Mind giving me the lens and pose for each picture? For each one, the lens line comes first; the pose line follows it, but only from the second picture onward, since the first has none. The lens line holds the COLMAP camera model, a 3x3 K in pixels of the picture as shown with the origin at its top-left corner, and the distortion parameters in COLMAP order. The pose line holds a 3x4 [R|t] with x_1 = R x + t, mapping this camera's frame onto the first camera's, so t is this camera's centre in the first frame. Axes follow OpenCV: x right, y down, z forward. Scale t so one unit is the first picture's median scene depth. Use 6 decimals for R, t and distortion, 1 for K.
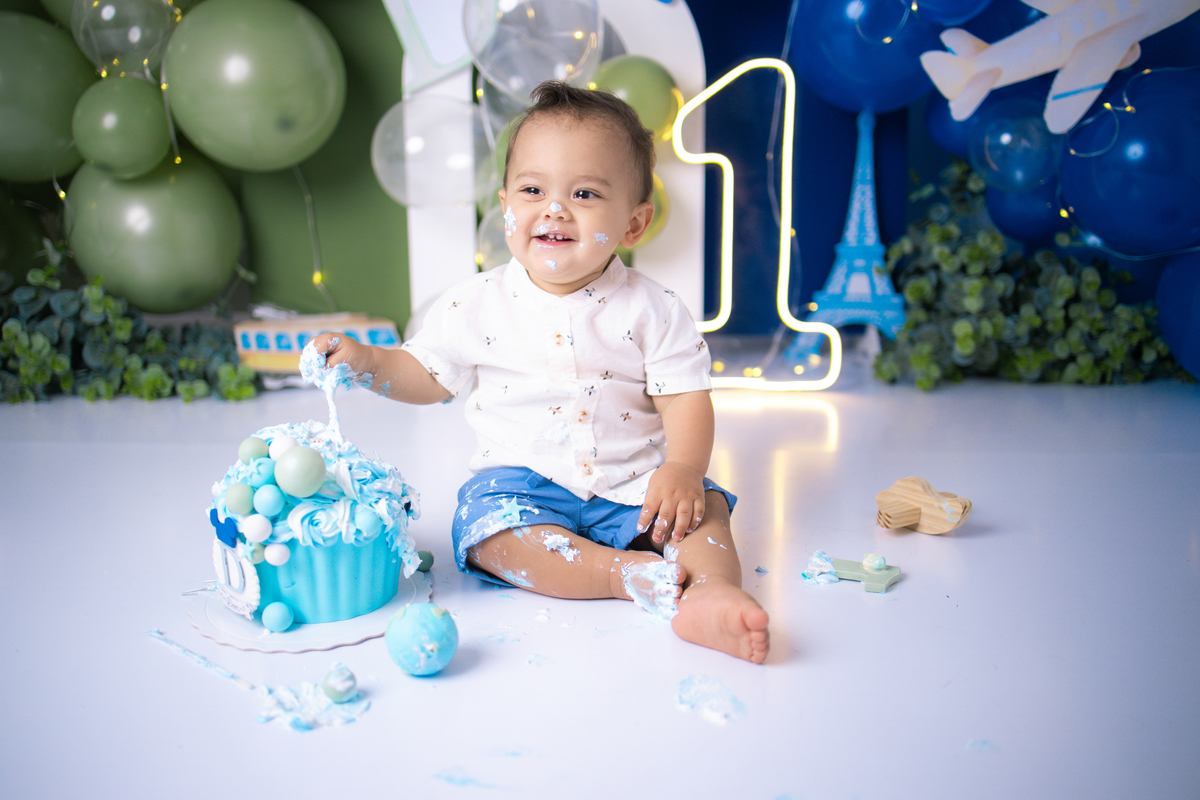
lens RADIAL K [[1222.9, 0, 590.8], [0, 1222.9, 394.3], [0, 0, 1]] dist [-0.034389, 0.000000]
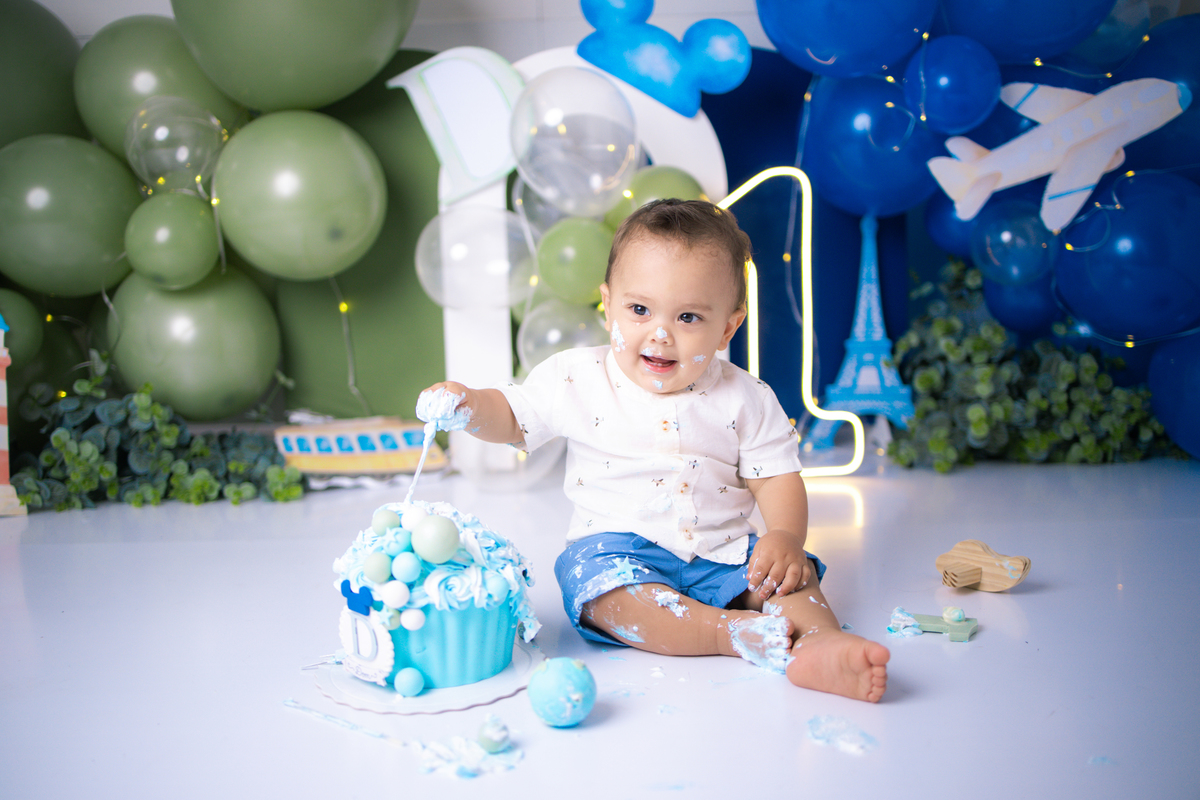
lens RADIAL K [[1222.9, 0, 594.8], [0, 1222.9, 397.9], [0, 0, 1]] dist [-0.034389, 0.000000]
pose [[0.998029, -0.024840, 0.057621, -0.087290], [0.030474, 0.994615, -0.099059, 0.027908], [-0.054850, 0.100619, 0.993412, -0.040483]]
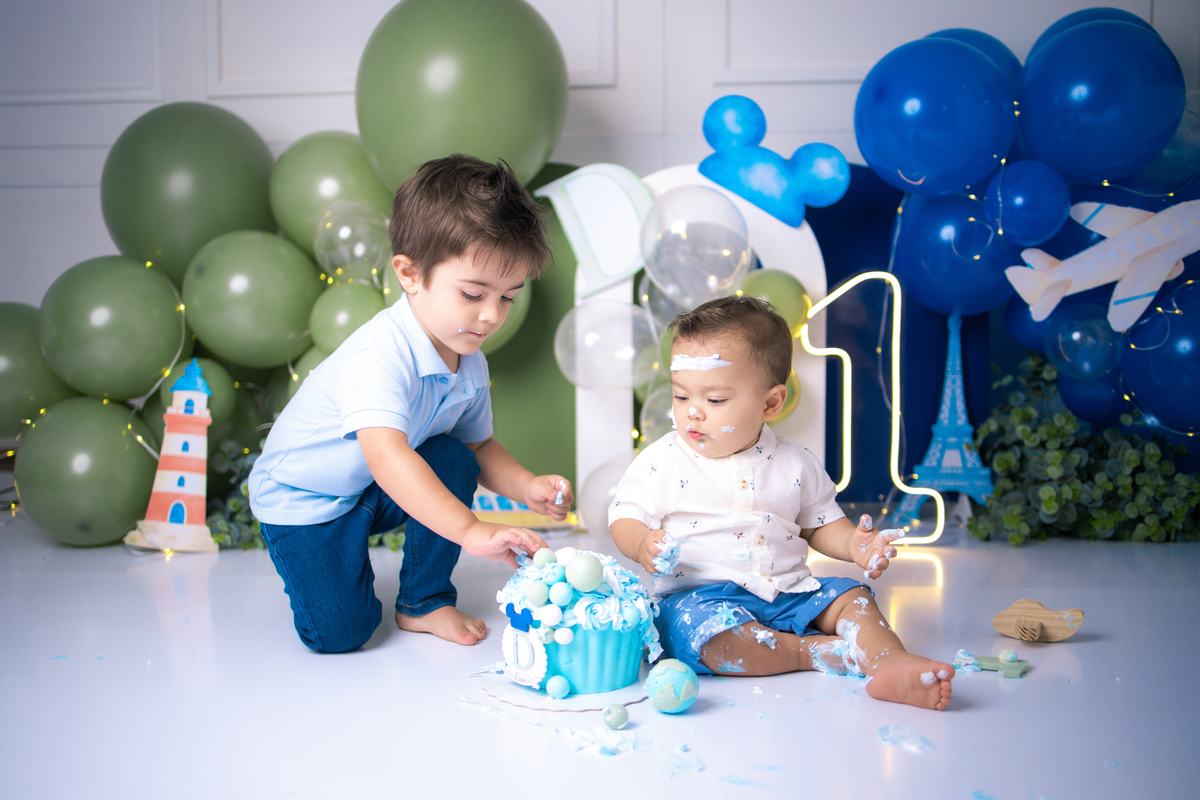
lens RADIAL K [[1222.9, 0, 599.0], [0, 1222.9, 404.2], [0, 0, 1]] dist [-0.034389, 0.000000]
pose [[0.999786, 0.004798, -0.020126, -0.107793], [-0.007898, 0.987584, -0.156891, 0.050172], [0.019123, 0.157017, 0.987411, -0.193567]]
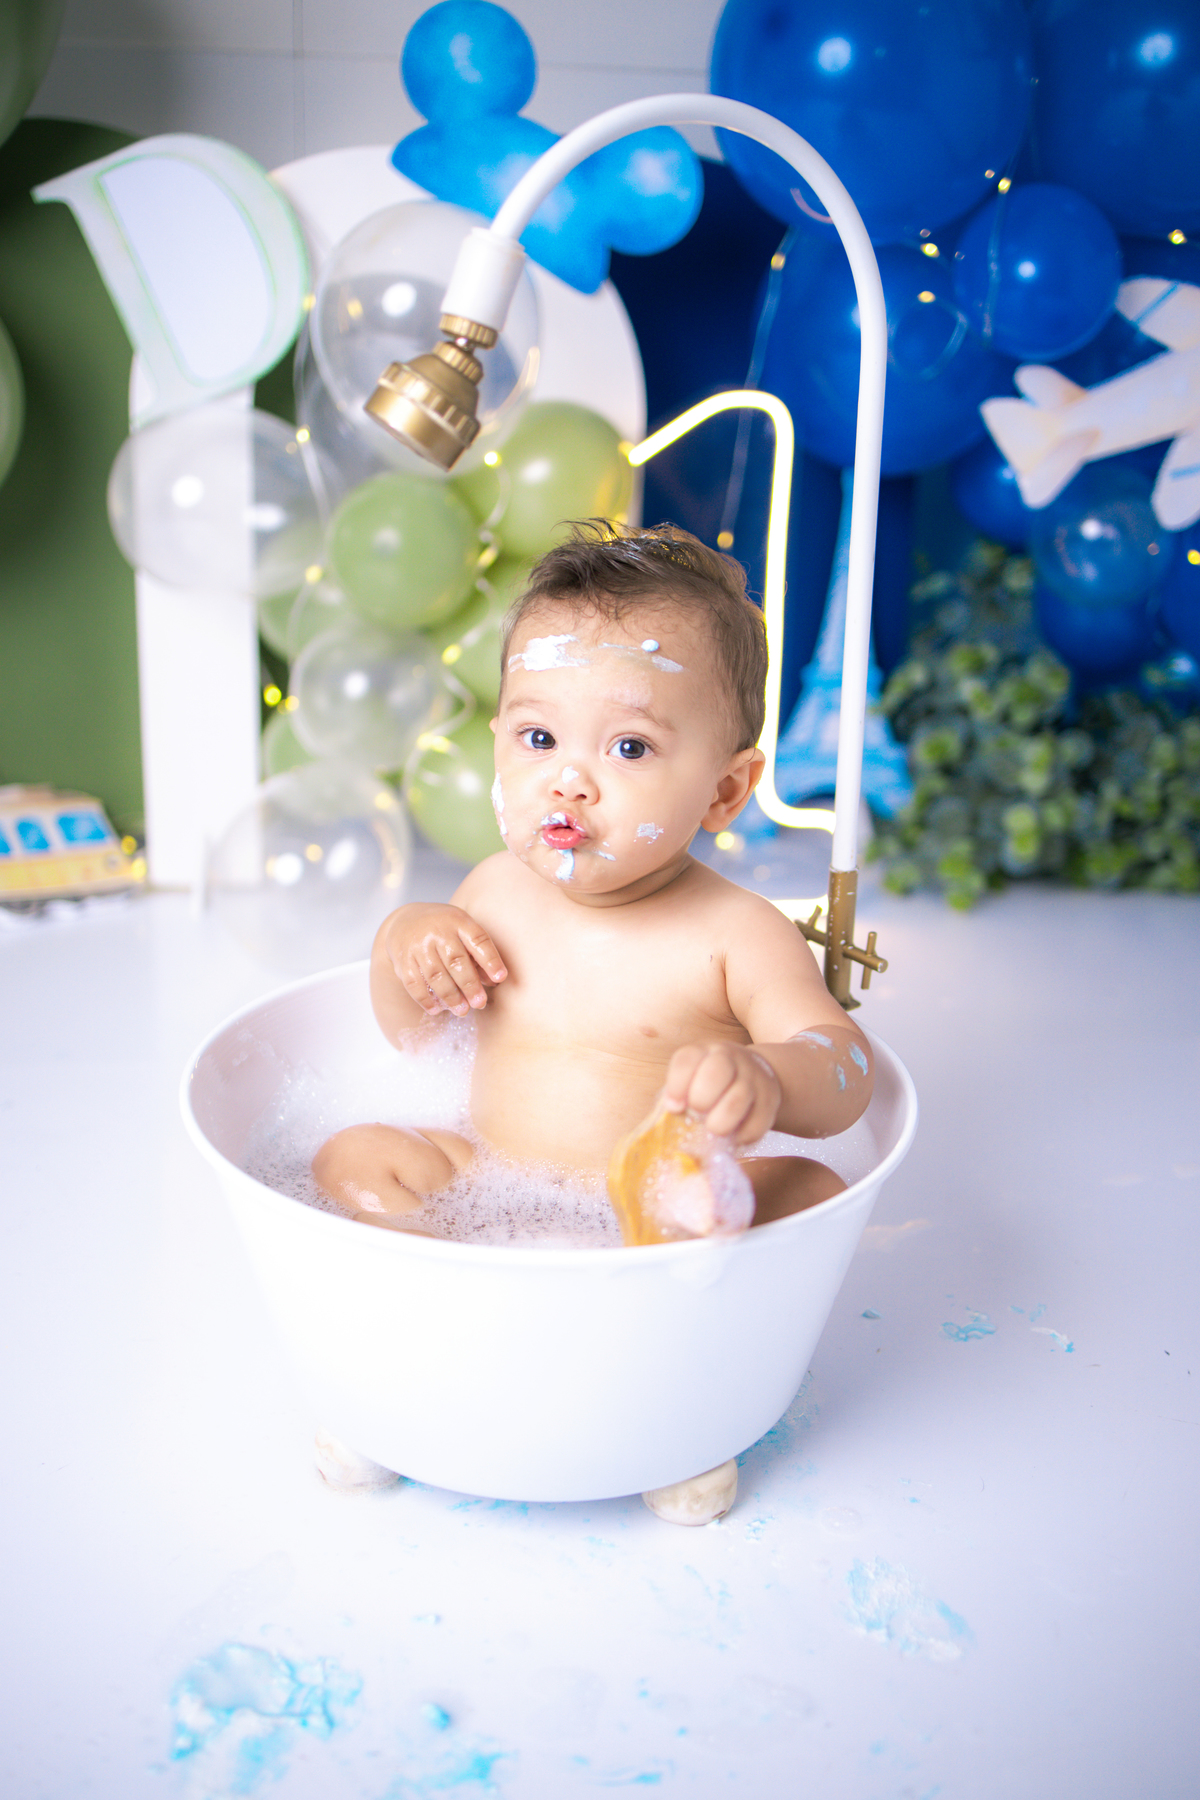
lens RADIAL K [[1834.4, 0, 585.5], [0, 1834.4, 881.4], [0, 0, 1]] dist [-0.034389, 0.000000]
pose [[0.977651, -0.019849, 0.209295, -0.131231], [0.002999, 0.996749, 0.080519, -0.099117], [-0.210213, -0.078091, 0.974532, 0.082206]]
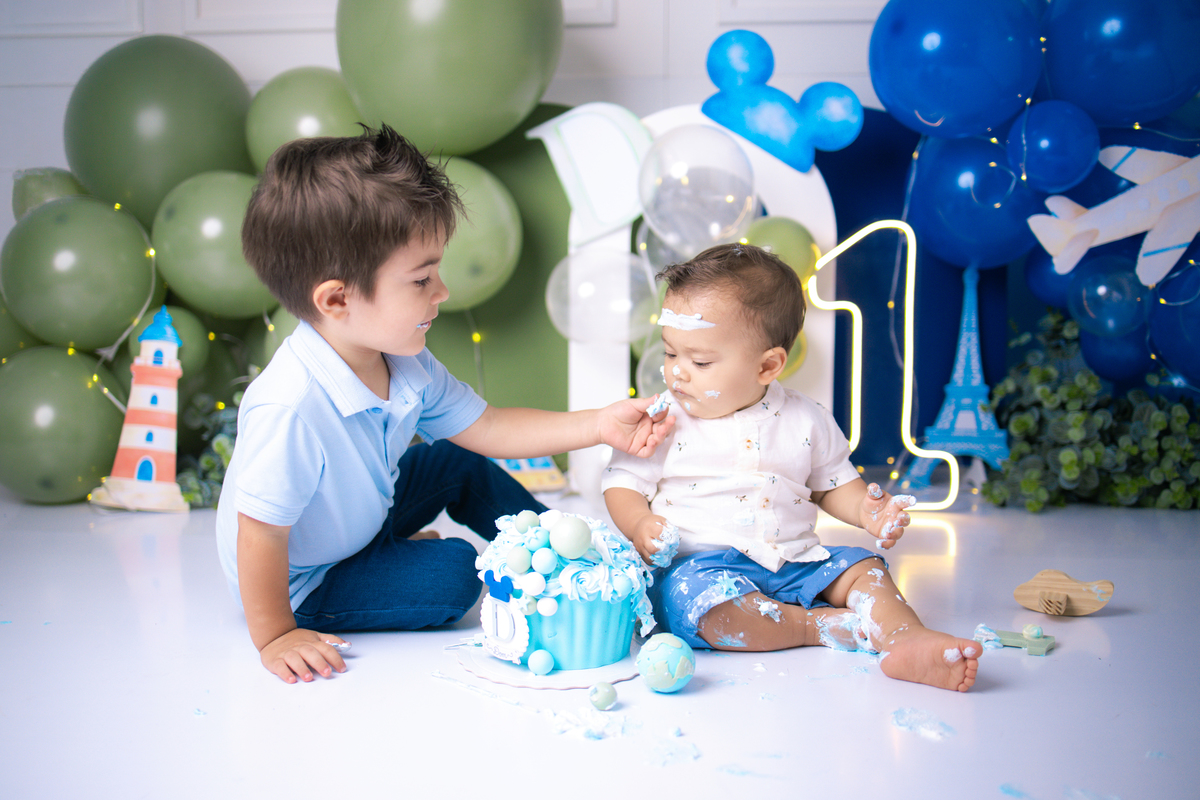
lens RADIAL K [[1222.9, 0, 597.1], [0, 1222.9, 403.3], [0, 0, 1]] dist [-0.034389, 0.000000]
pose [[0.999661, 0.013192, -0.022465, -0.102377], [-0.015978, 0.991554, -0.128703, 0.048018], [0.020577, 0.129018, 0.991429, -0.124002]]
